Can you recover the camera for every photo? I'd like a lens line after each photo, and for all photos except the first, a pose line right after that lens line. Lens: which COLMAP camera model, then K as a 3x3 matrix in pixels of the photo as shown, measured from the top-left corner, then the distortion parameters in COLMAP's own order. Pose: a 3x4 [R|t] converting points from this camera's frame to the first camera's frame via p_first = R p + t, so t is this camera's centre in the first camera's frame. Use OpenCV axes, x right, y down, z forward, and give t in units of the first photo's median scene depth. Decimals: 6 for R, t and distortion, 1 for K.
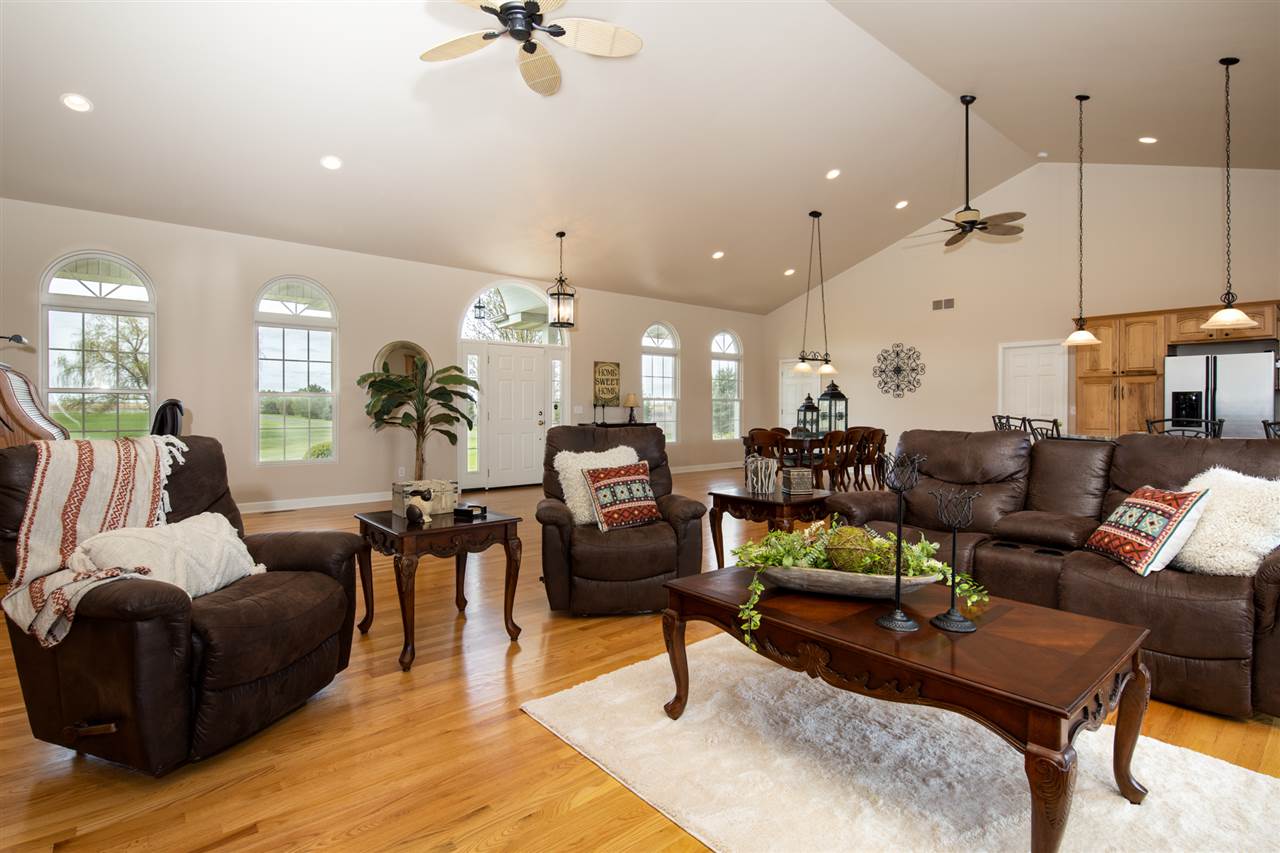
lens RADIAL K [[619.2, 0, 634.4], [0, 619.2, 419.7], [0, 0, 1]] dist [0.001904, 0.000219]
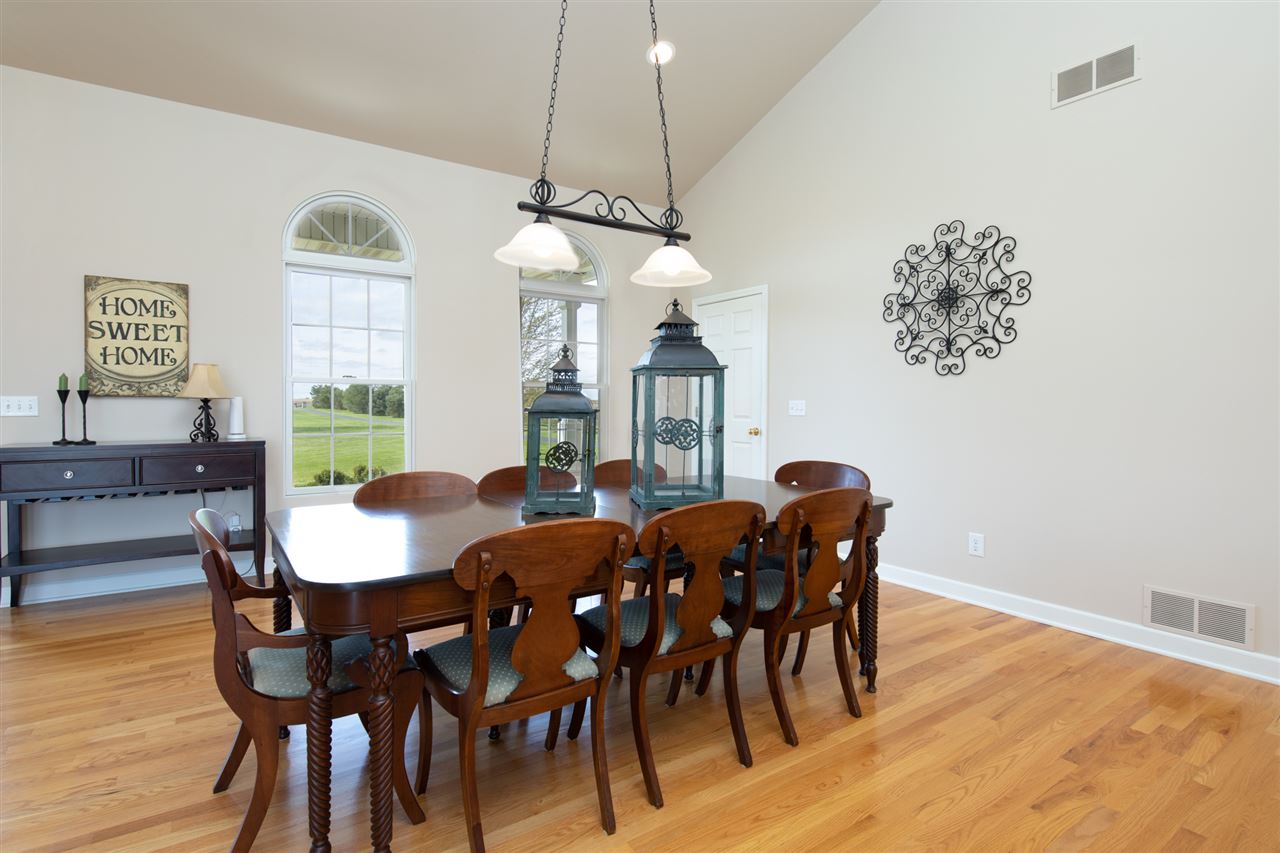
lens RADIAL K [[619.2, 0, 642.1], [0, 619.2, 416.1], [0, 0, 1]] dist [0.001904, 0.000219]
pose [[0.995333, 0.004830, -0.096383, 0.294813], [-0.004681, 0.999987, 0.001772, -0.012207], [0.096390, -0.001312, 0.995343, 0.651188]]
